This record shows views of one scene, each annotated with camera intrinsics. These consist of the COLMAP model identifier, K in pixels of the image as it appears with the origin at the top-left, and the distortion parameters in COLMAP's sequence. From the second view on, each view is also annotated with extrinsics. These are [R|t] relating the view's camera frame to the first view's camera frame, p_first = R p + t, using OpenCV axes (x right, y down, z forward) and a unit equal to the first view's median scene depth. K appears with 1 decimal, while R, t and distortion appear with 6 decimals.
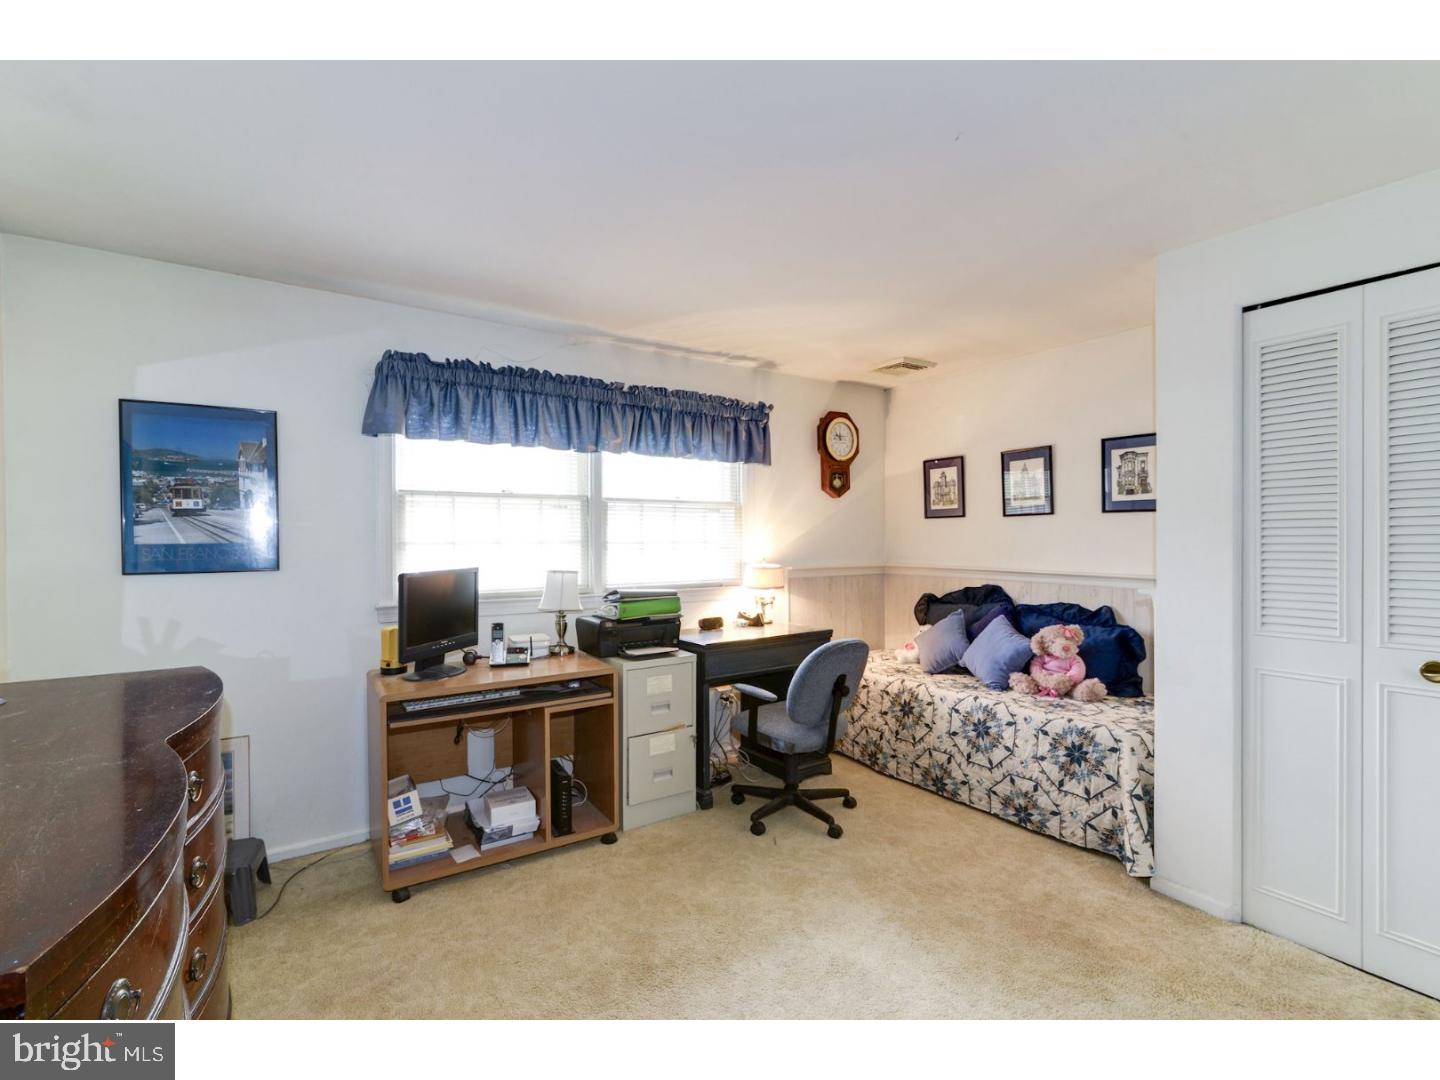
lens RADIAL K [[666.2, 0, 723.8], [0, 666.2, 541.1], [0, 0, 1]] dist [-0.005332, 0.001031]
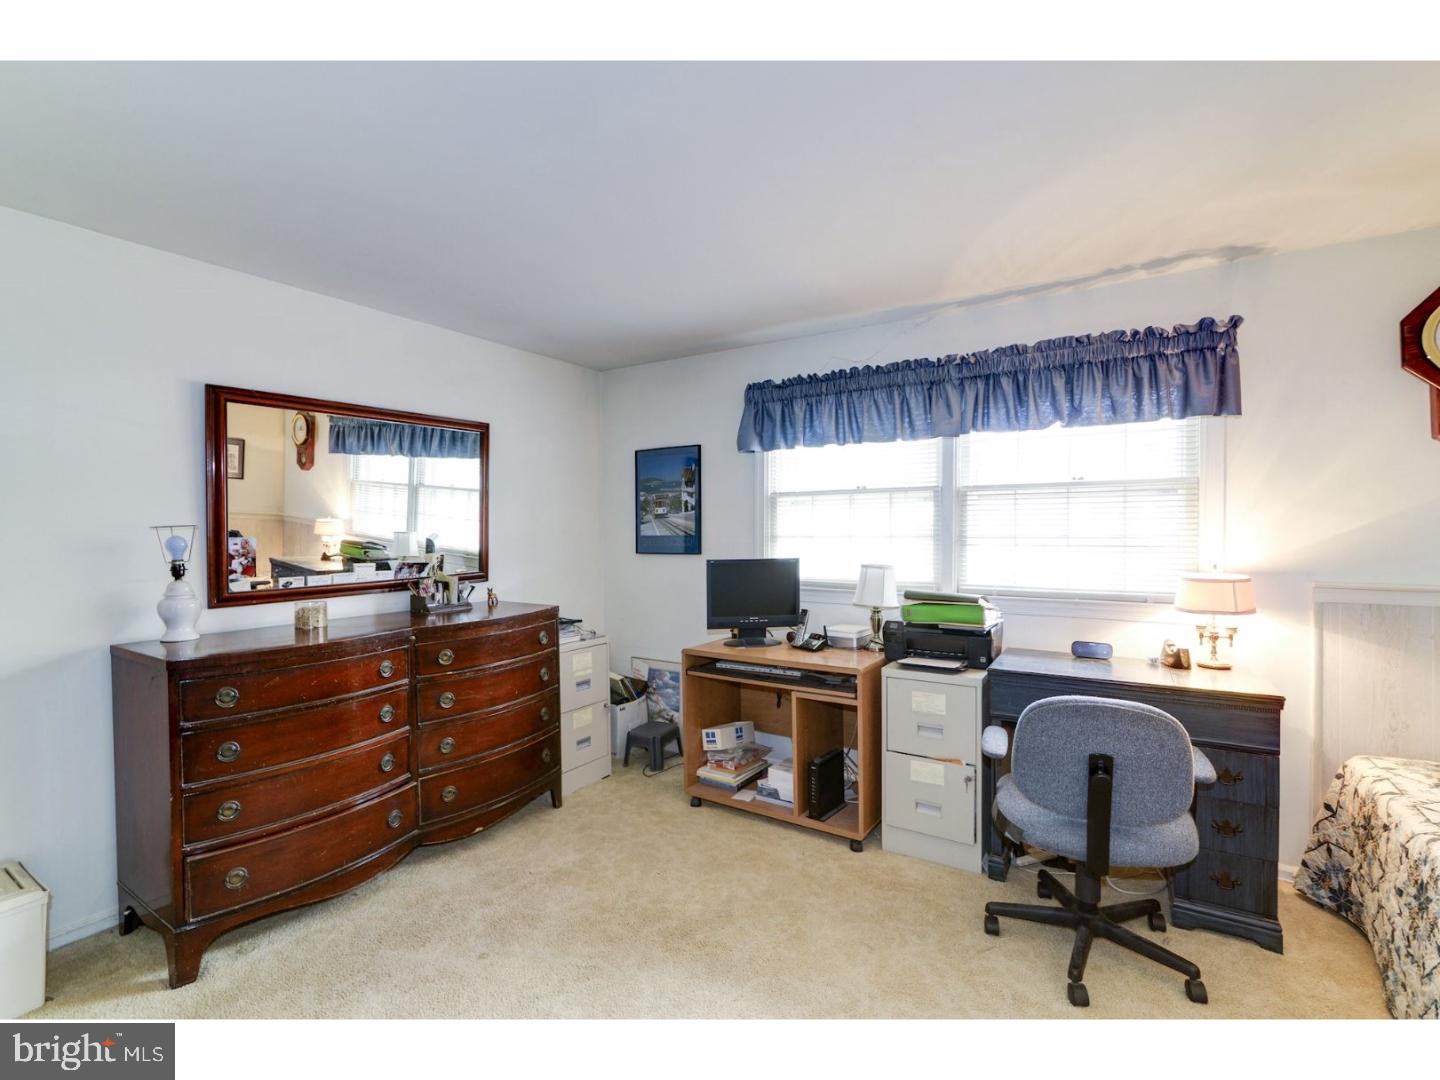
lens RADIAL K [[666.2, 0, 724.2], [0, 666.2, 536.3], [0, 0, 1]] dist [-0.005332, 0.001031]
pose [[0.386985, 0.008556, -0.922046, 0.600955], [-0.002868, 0.999963, 0.008076, -0.006264], [0.922081, -0.000481, 0.386996, 0.429120]]
